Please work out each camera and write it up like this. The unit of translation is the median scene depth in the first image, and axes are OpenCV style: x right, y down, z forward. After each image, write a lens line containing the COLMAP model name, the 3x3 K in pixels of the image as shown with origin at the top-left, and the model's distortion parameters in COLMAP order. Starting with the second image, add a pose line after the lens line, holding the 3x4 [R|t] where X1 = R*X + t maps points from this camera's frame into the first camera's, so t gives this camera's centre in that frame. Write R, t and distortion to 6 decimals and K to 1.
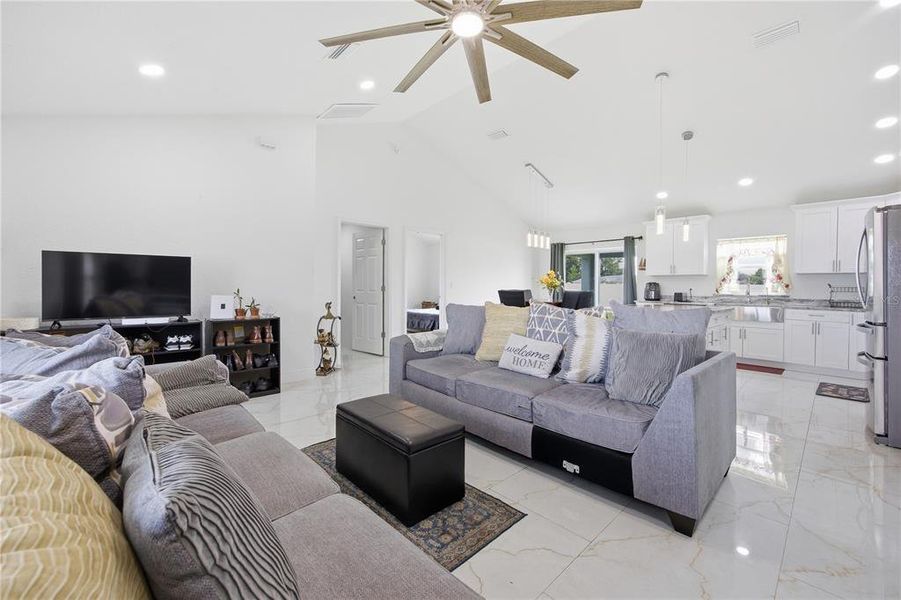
lens RADIAL K [[373.8, 0, 454.3], [0, 373.8, 287.2], [0, 0, 1]] dist [-0.002275, 0.000006]
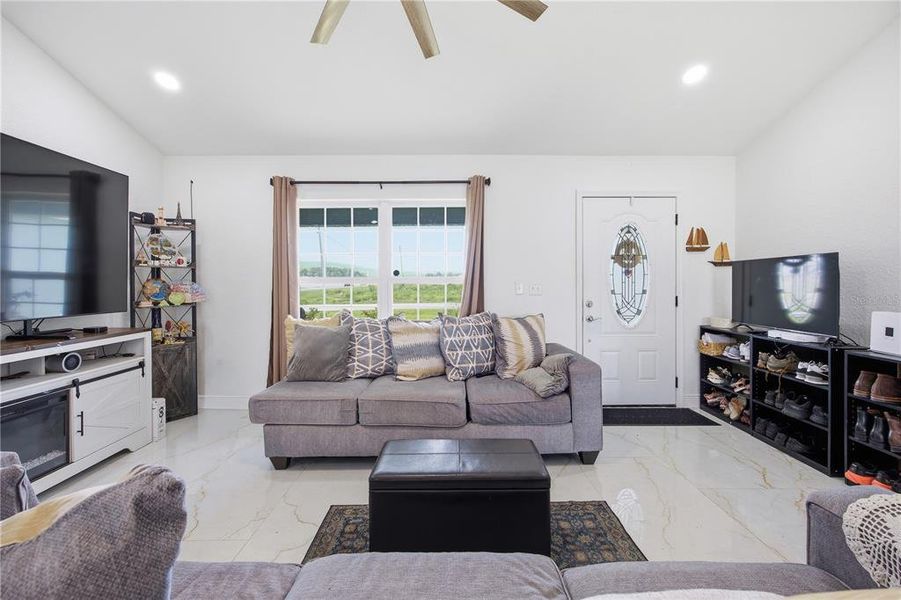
lens RADIAL K [[383.3, 0, 454.5], [0, 383.3, 285.6], [0, 0, 1]] dist [-0.021760, 0.020229]
pose [[-0.693674, 0.000237, -0.720289, 0.246854], [-0.005847, 0.999965, 0.005959, -0.017905], [0.720266, 0.008345, -0.693648, 0.867052]]
